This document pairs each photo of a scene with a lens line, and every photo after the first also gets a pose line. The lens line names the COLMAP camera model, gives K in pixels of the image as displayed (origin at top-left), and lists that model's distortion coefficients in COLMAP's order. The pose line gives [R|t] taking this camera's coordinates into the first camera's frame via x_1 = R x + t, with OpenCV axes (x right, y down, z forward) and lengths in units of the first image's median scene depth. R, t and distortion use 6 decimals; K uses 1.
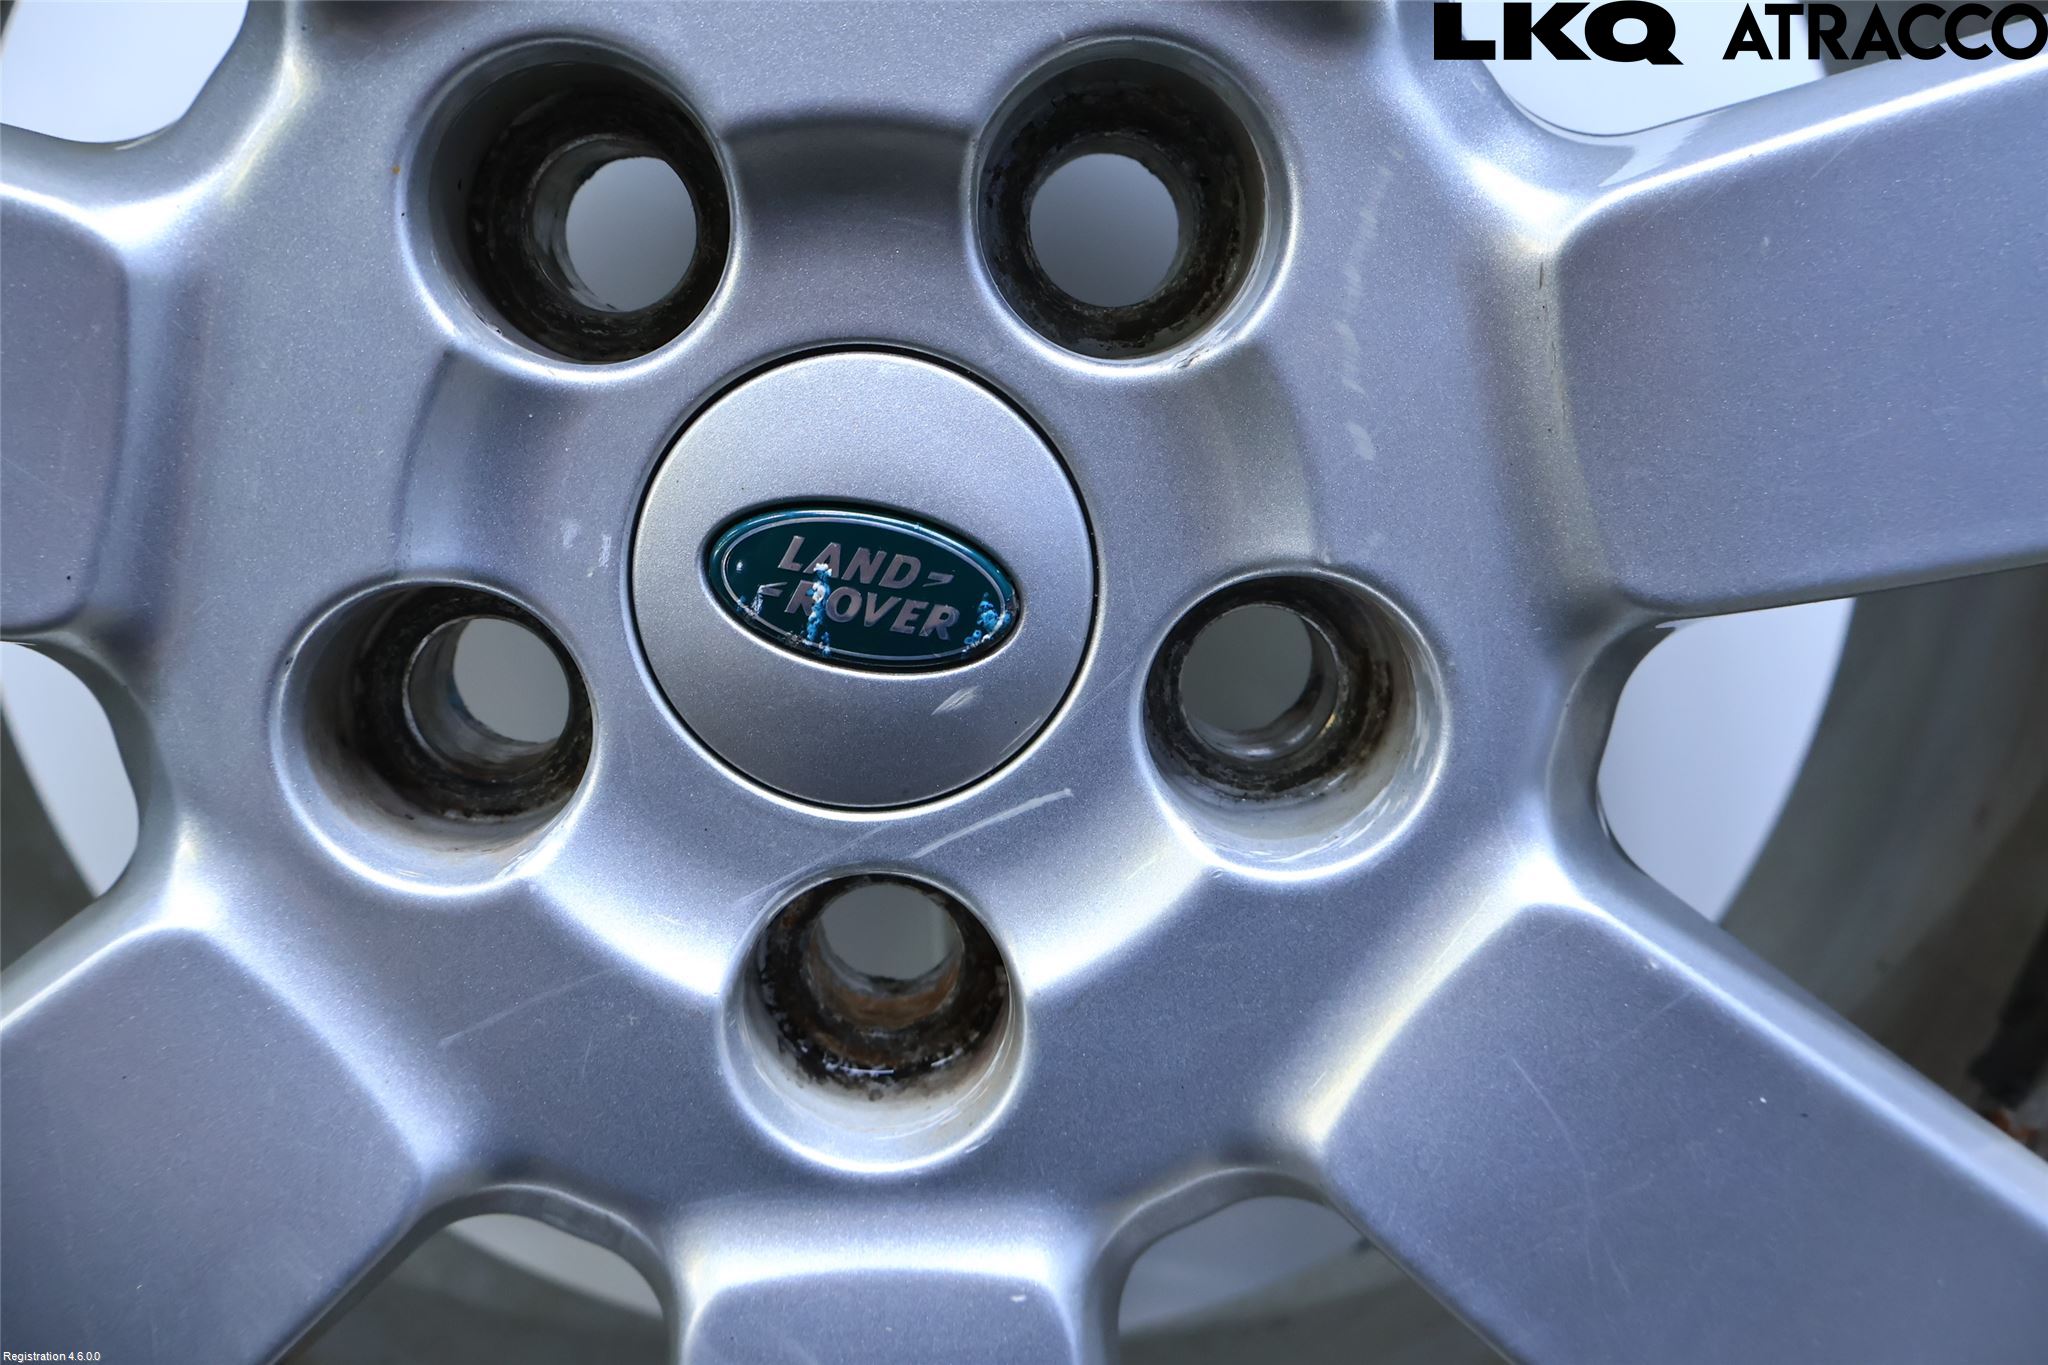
lens RADIAL K [[1701.6, 0, 1041.9], [0, 1701.6, 684.1], [0, 0, 1]] dist [0.003556, -0.000046]
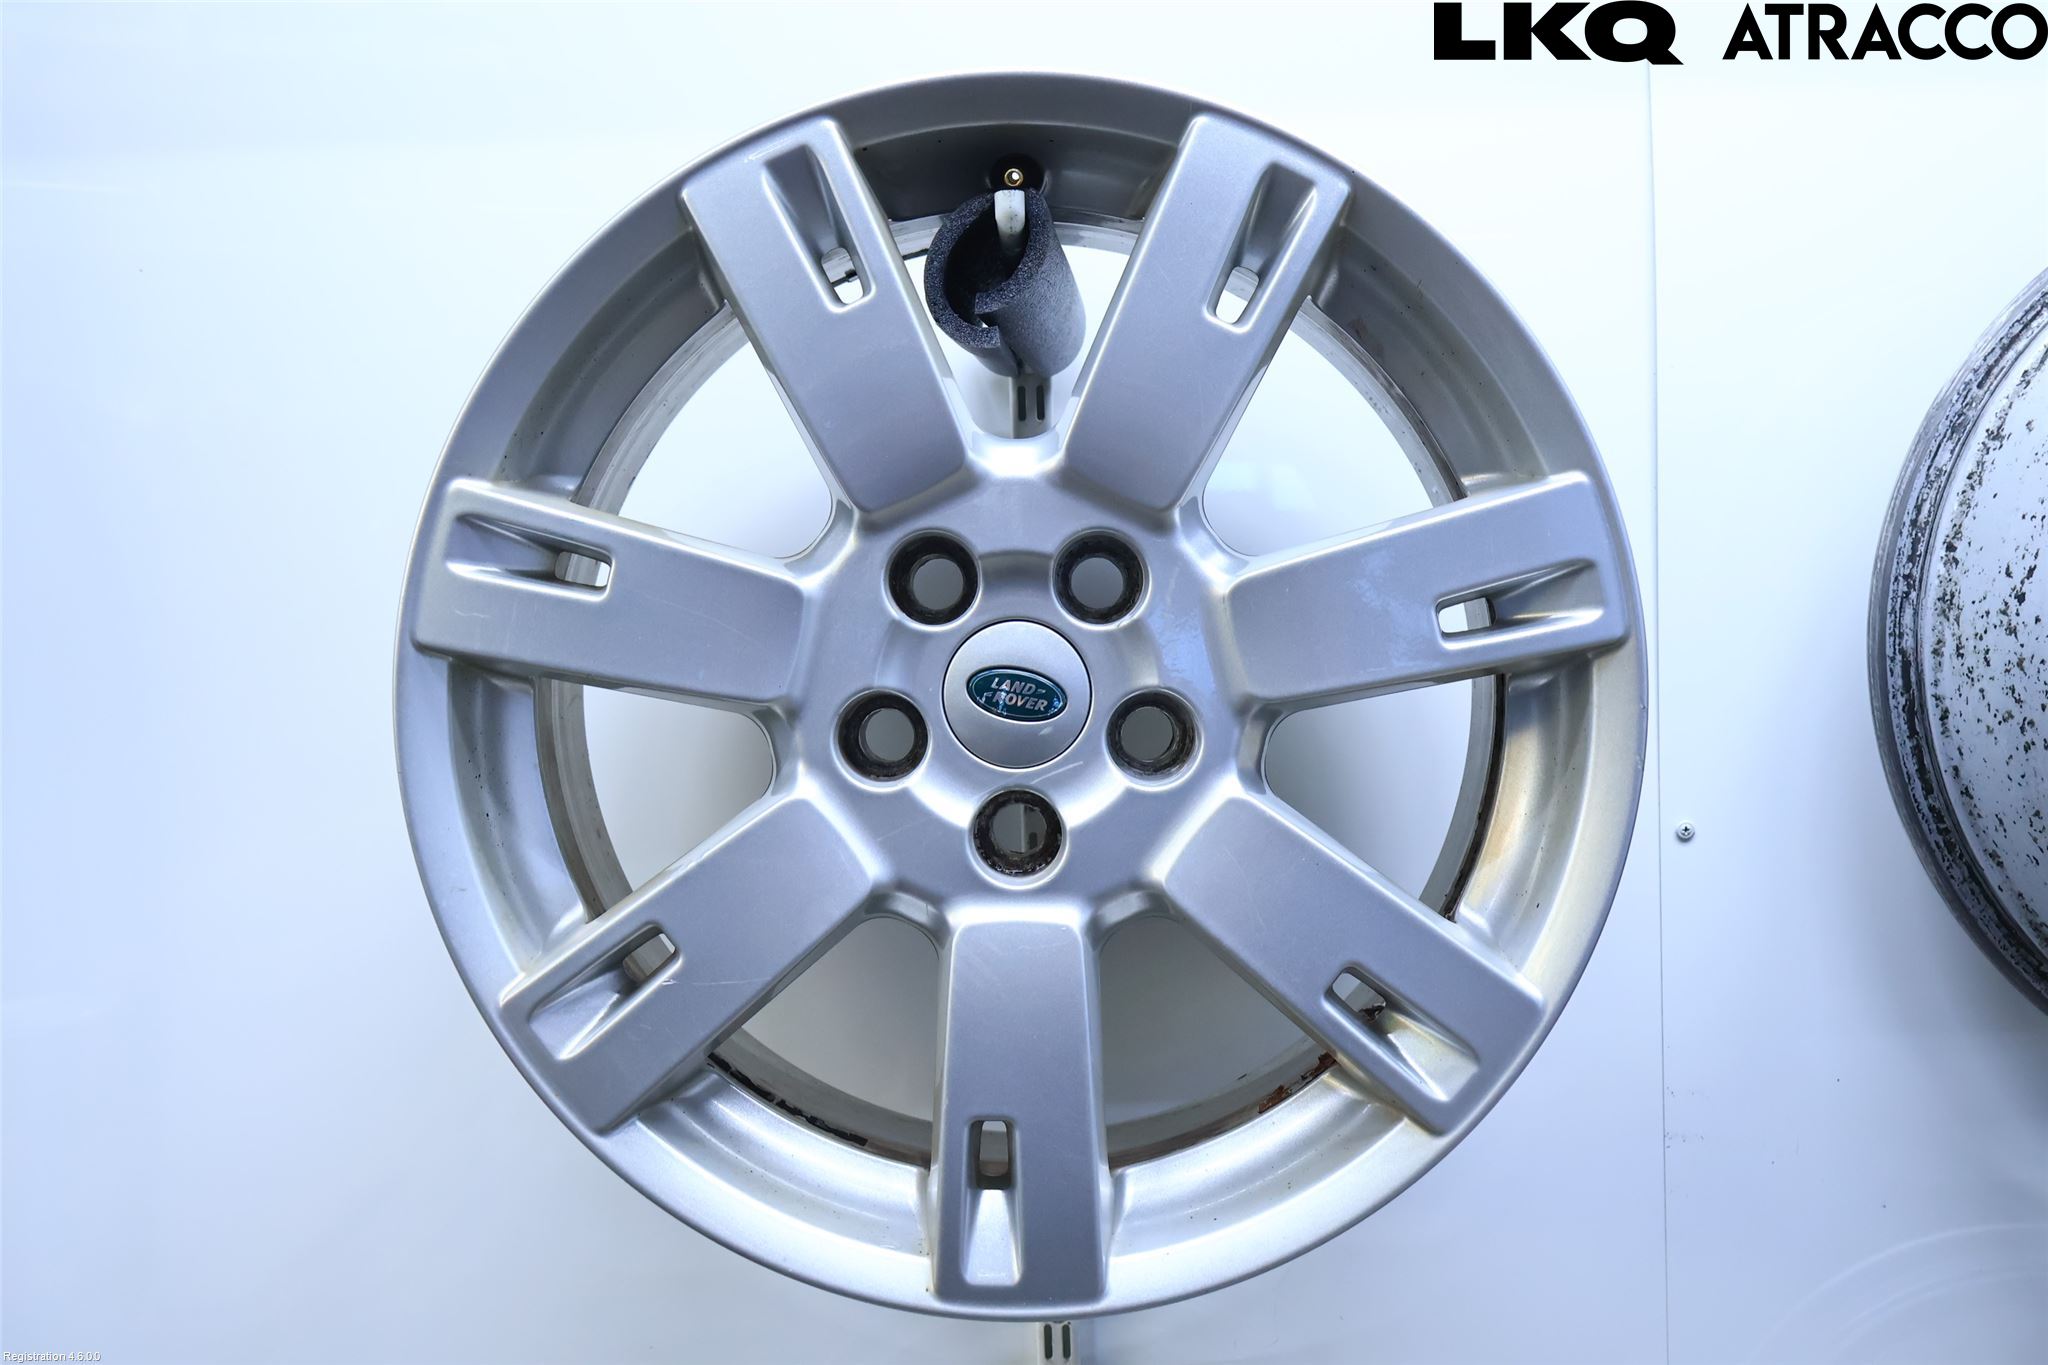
lens RADIAL K [[1879.7, 0, 1018.8], [0, 1879.7, 653.4], [0, 0, 1]] dist [0.077929, 0.010770]
pose [[0.999030, 0.006486, -0.043560, 0.049832], [-0.014492, 0.982426, -0.186088, 0.513202], [0.041588, 0.186539, 0.981567, -2.419557]]
